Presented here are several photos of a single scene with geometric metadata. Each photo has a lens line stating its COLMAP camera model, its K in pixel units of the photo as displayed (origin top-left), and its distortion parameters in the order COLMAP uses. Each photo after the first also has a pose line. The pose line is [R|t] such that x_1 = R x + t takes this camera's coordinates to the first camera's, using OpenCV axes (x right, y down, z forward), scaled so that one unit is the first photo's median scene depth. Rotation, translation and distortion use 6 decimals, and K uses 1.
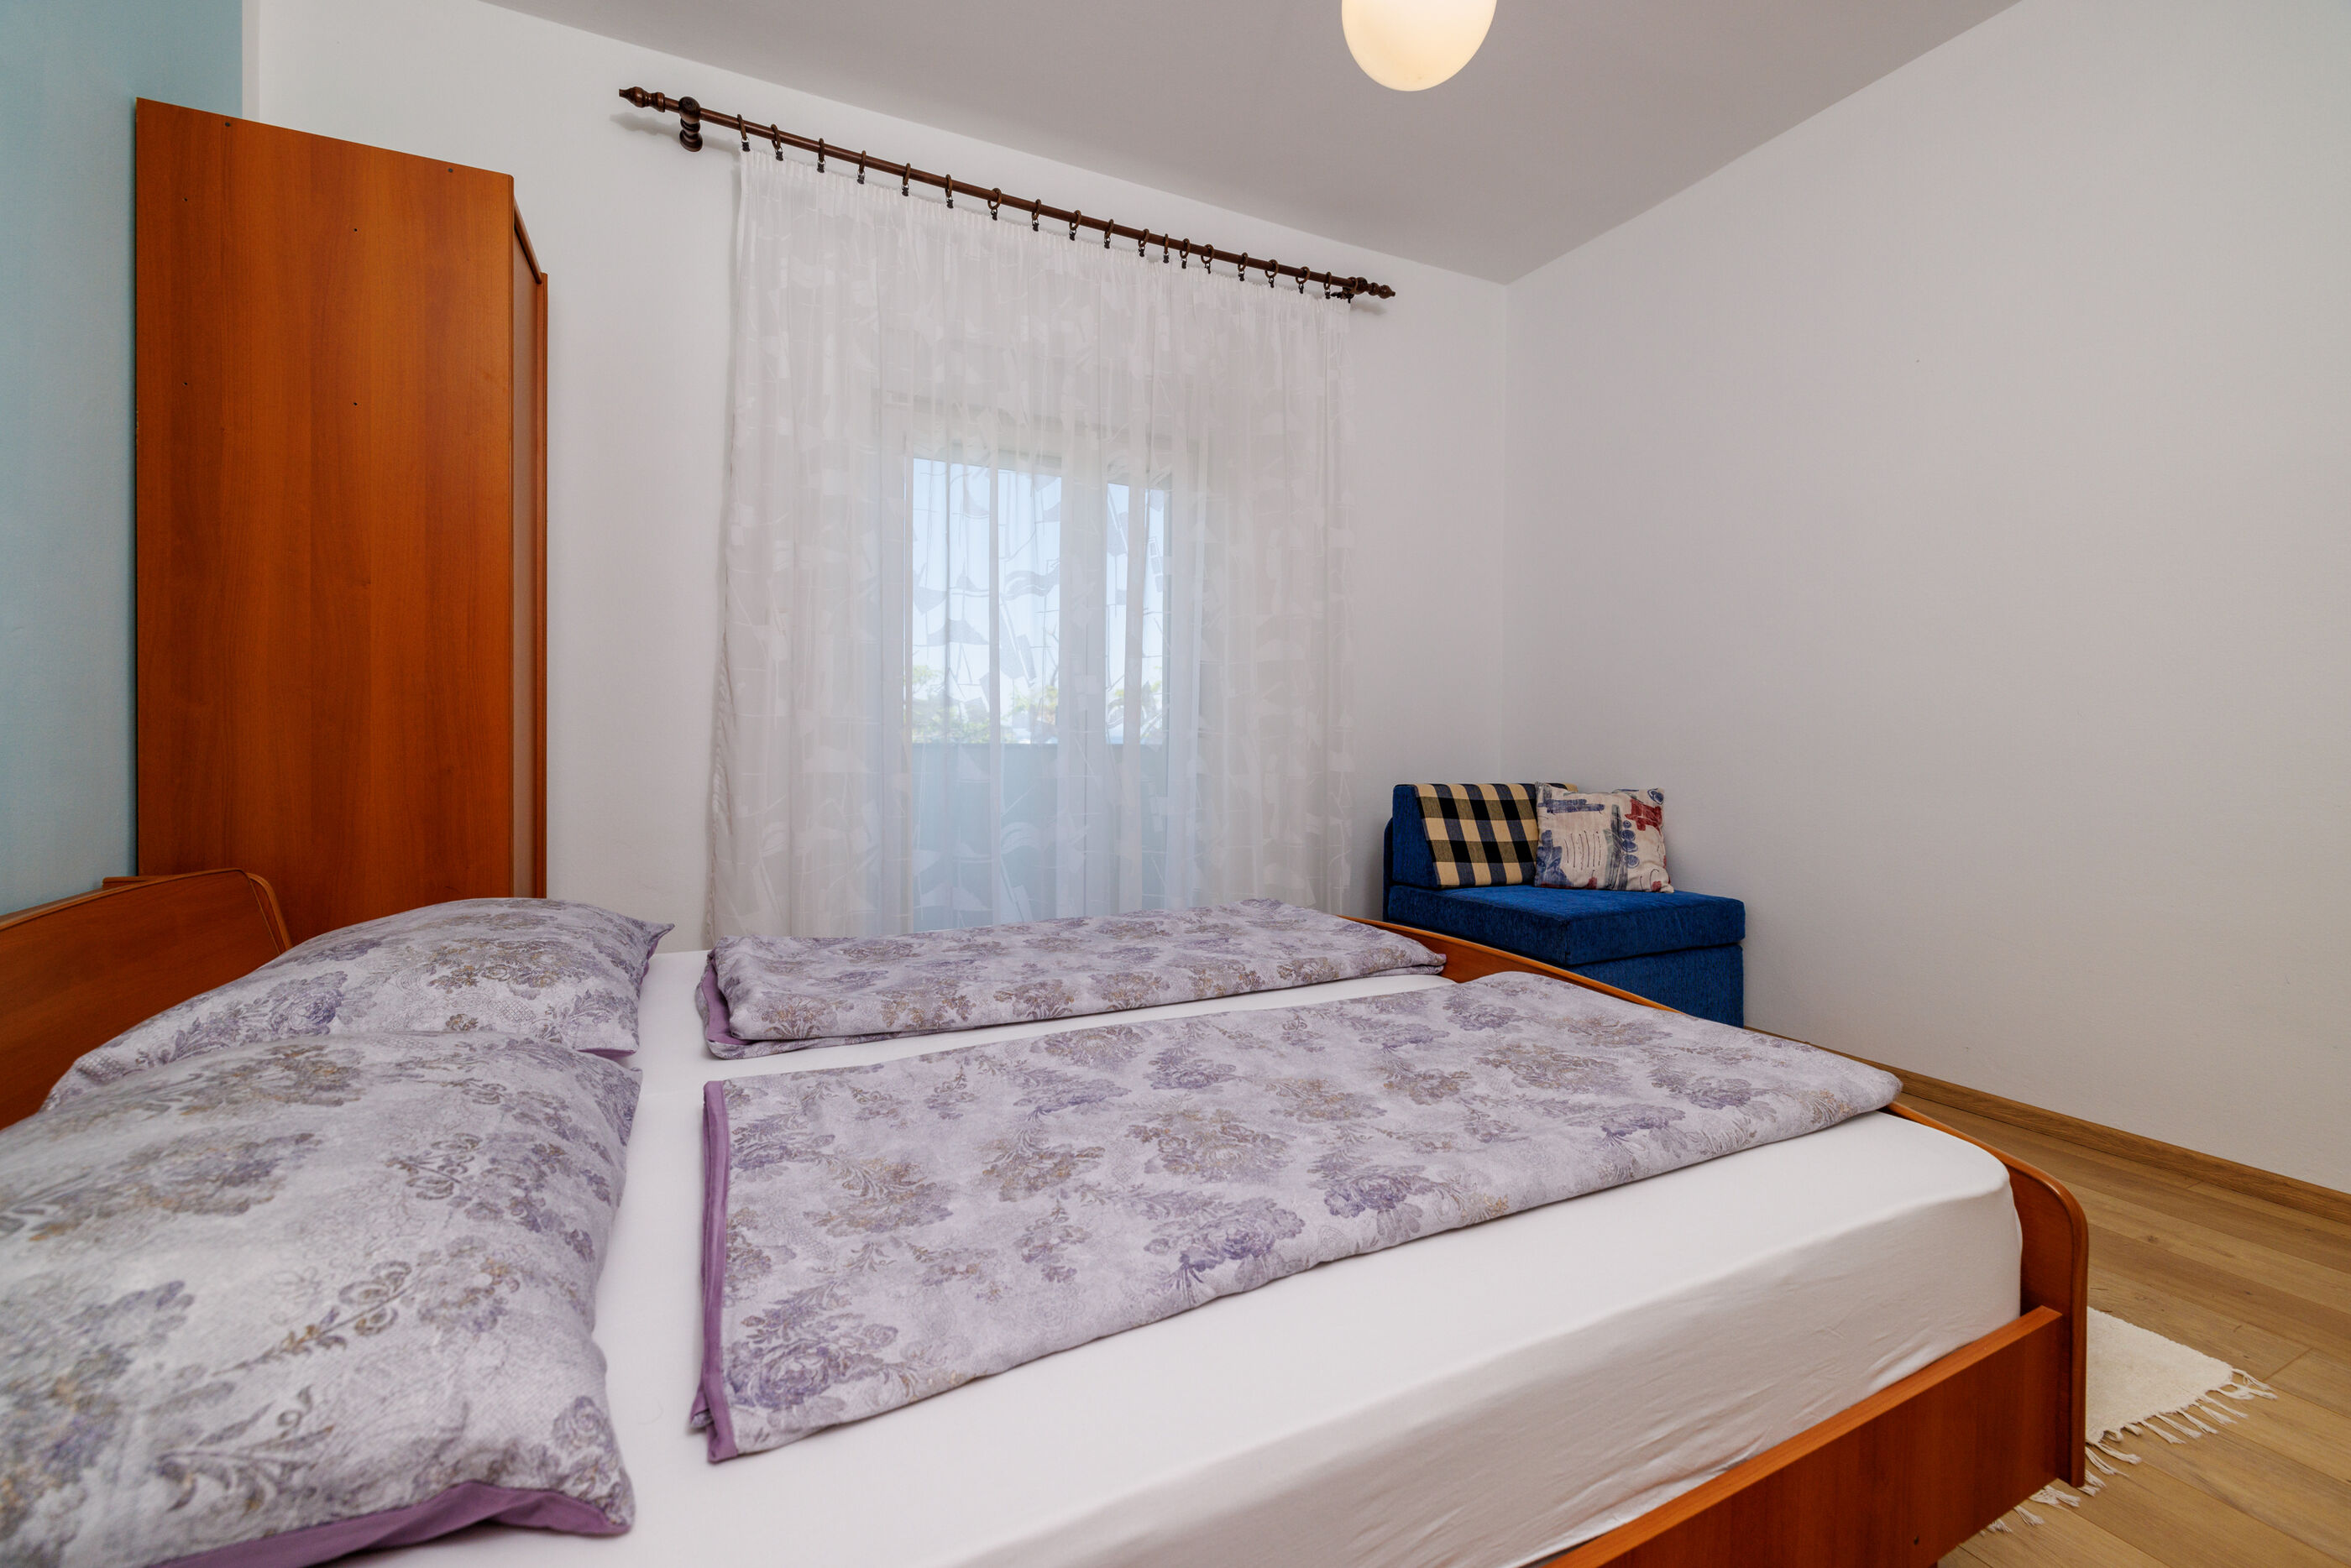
lens RADIAL K [[986.0, 0, 1183.9], [0, 986.0, 774.0], [0, 0, 1]] dist [0.003495, 0.000079]
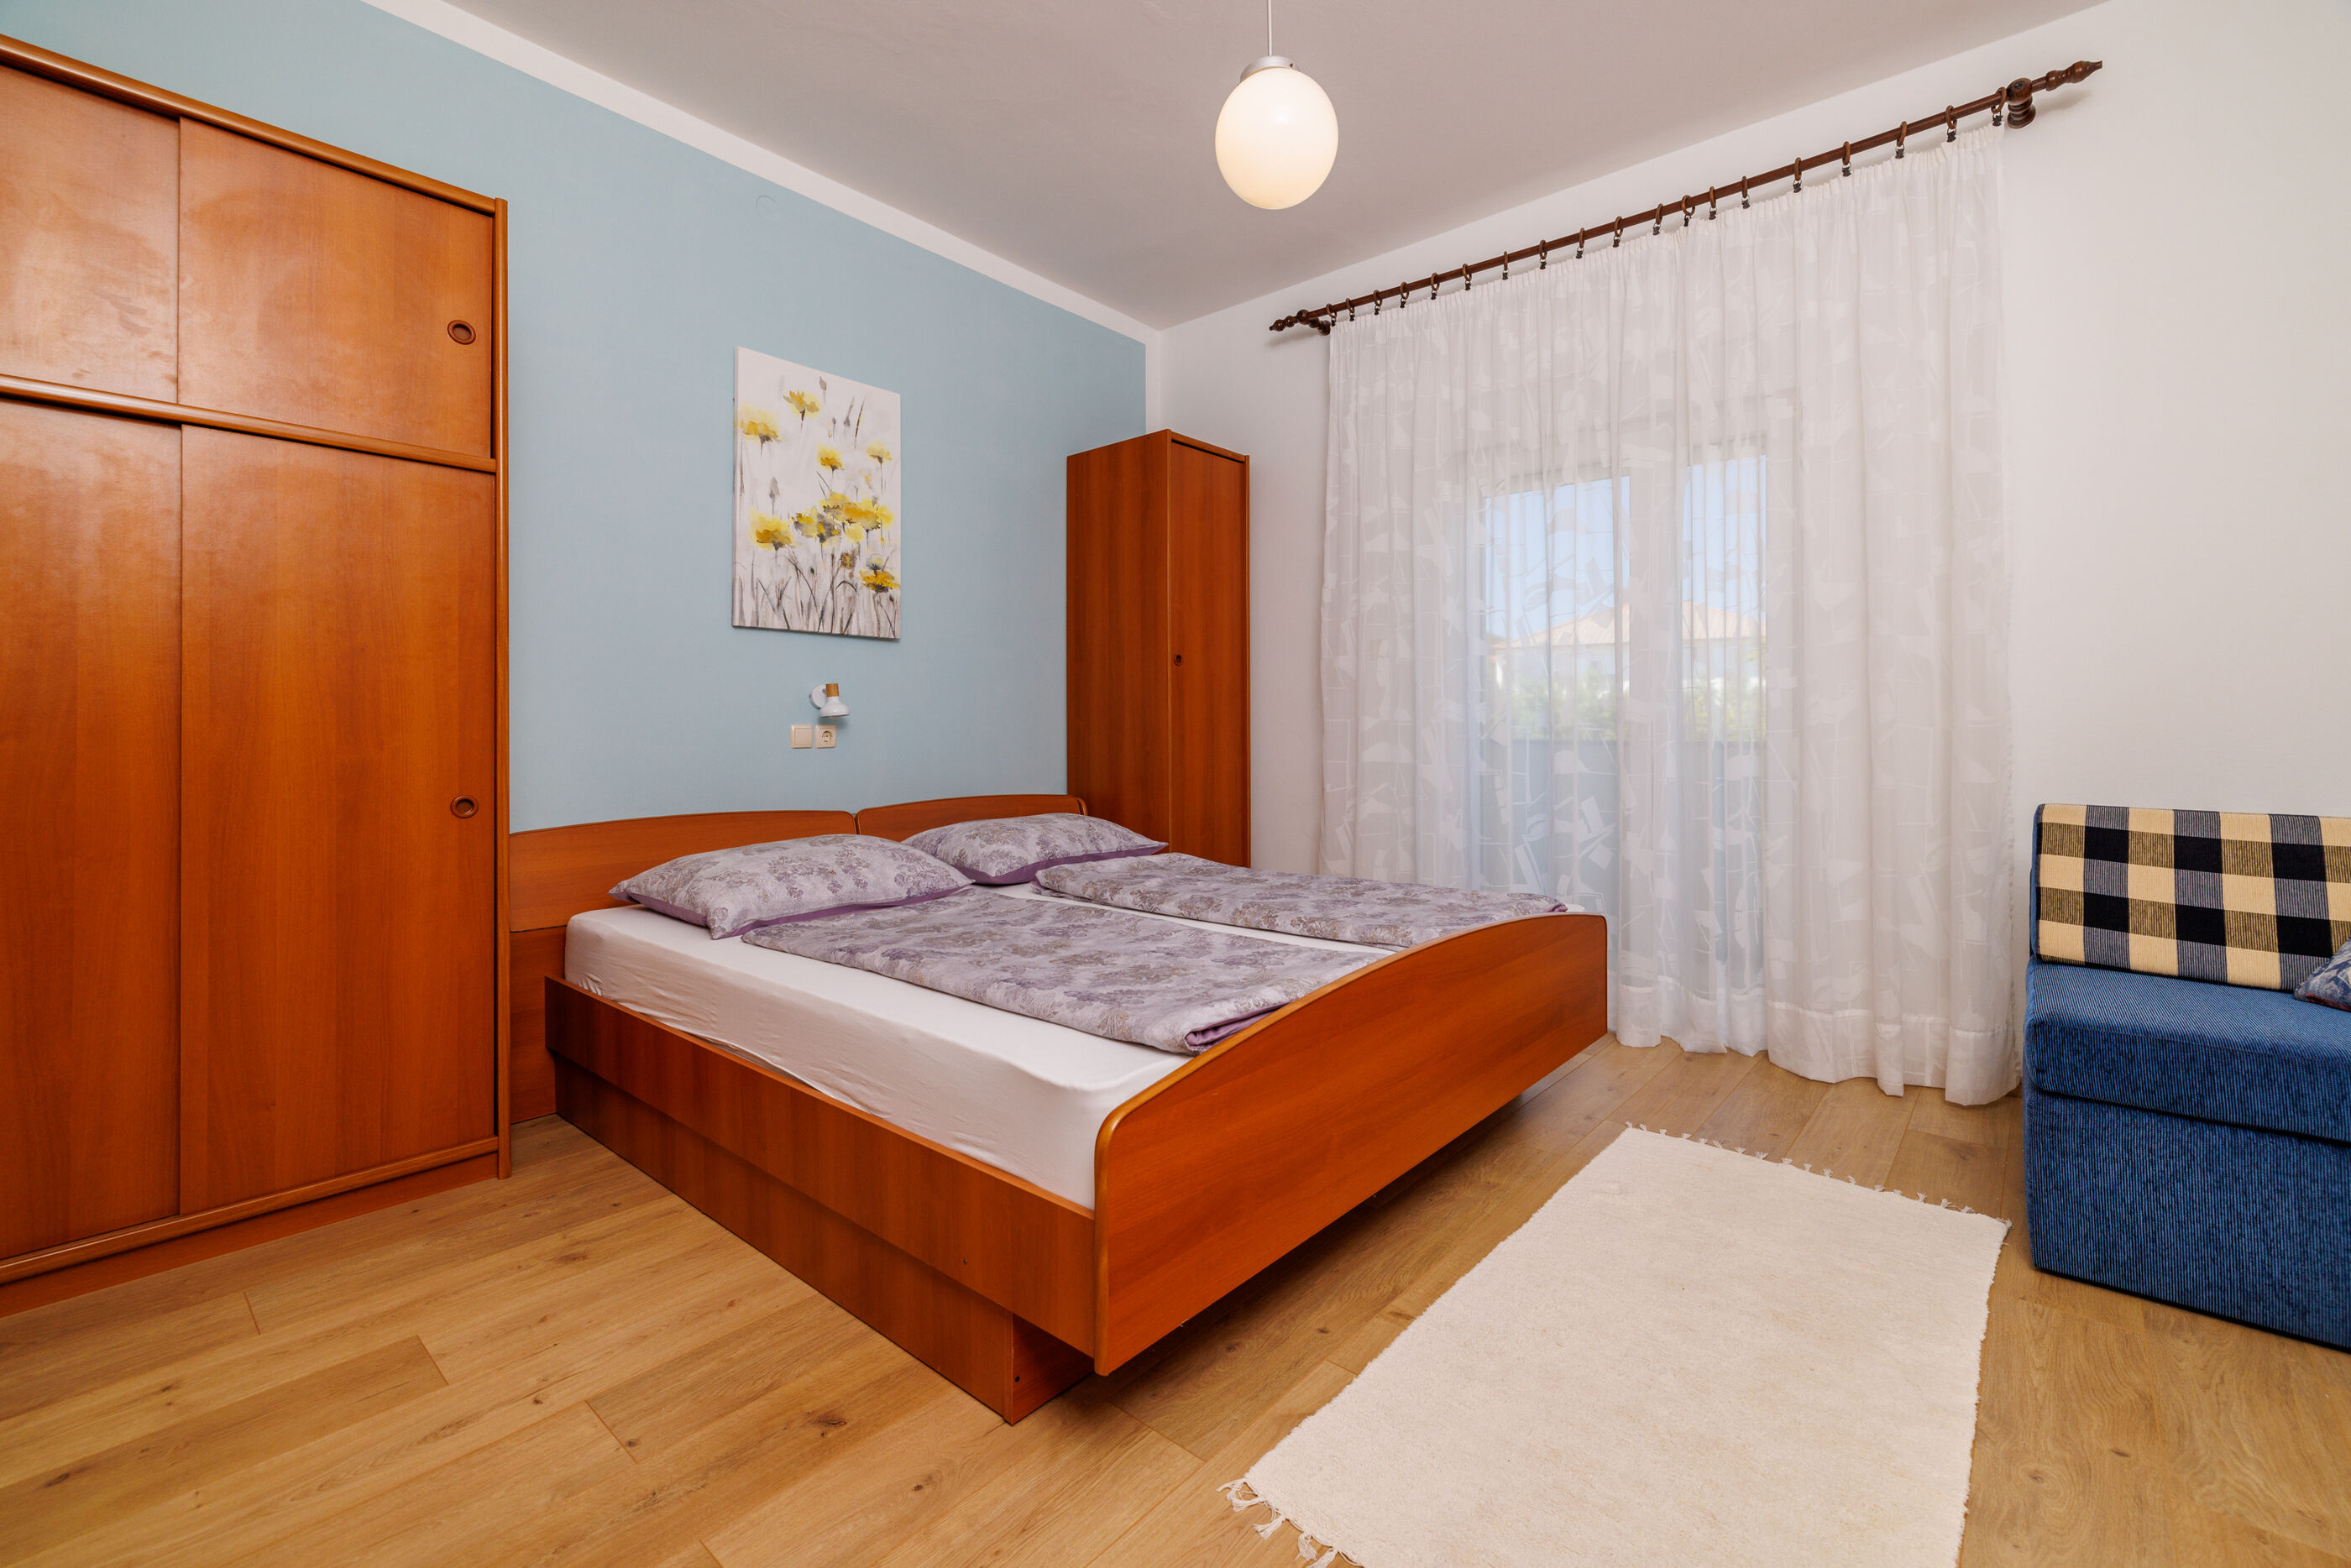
lens RADIAL K [[986.0, 0, 1183.9], [0, 986.0, 774.0], [0, 0, 1]] dist [0.003495, 0.000079]
pose [[0.395319, 0.035964, -0.917840, 0.794290], [-0.032247, 0.999161, 0.025262, -0.010544], [0.917978, 0.019611, 0.396147, 0.243222]]
